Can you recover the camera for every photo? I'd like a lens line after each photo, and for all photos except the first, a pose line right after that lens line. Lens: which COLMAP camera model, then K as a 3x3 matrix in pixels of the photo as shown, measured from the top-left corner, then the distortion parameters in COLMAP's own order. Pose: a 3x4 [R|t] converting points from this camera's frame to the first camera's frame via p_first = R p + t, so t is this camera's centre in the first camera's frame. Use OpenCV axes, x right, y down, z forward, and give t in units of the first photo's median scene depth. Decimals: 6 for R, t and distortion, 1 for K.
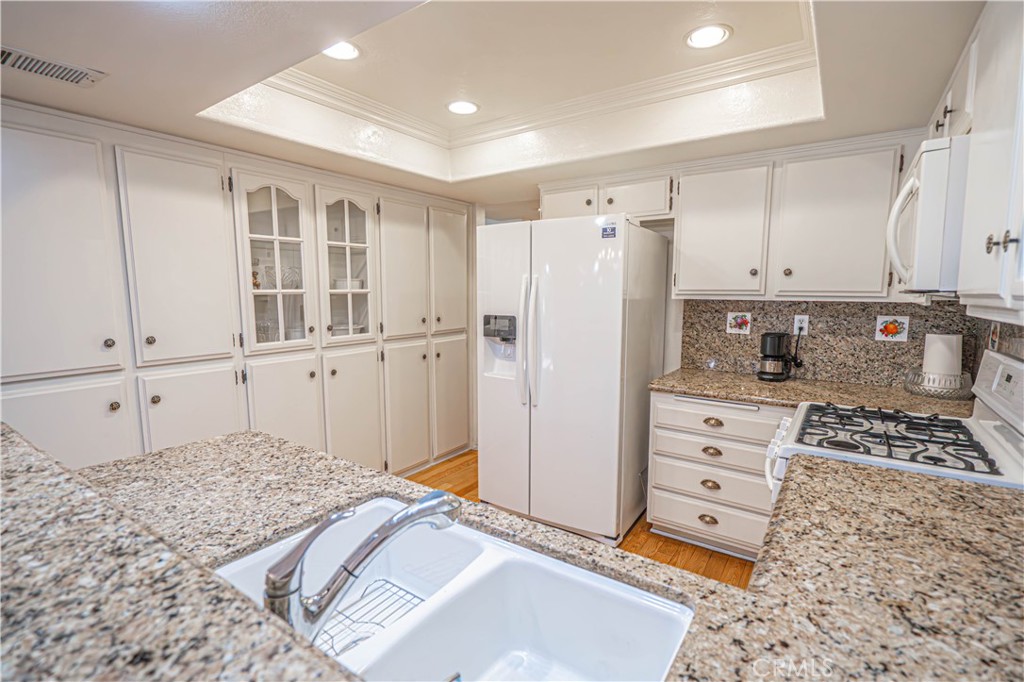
lens RADIAL K [[450.0, 0, 512.0], [0, 450.0, 341.0], [0, 0, 1]] dist [0.000416, 0.000030]
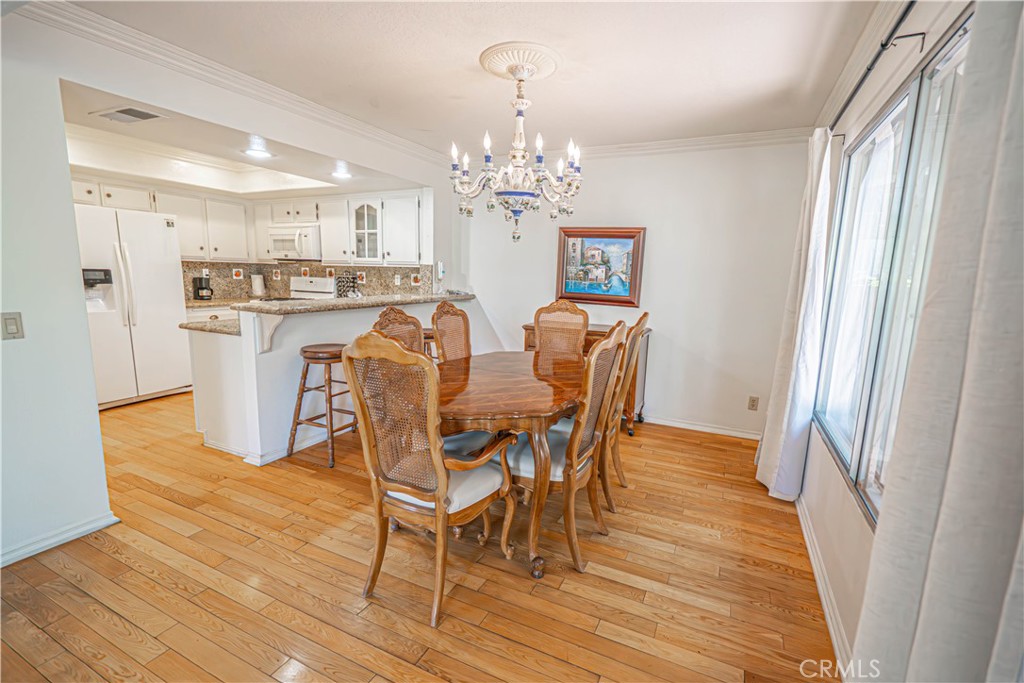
lens RADIAL K [[450.0, 0, 512.0], [0, 450.0, 341.5], [0, 0, 1]] dist [0.000416, 0.000030]
pose [[-0.085657, -0.161756, 0.983106, -1.709822], [0.081677, 0.982271, 0.168735, 0.041370], [-0.992971, 0.094750, -0.070926, -0.258631]]
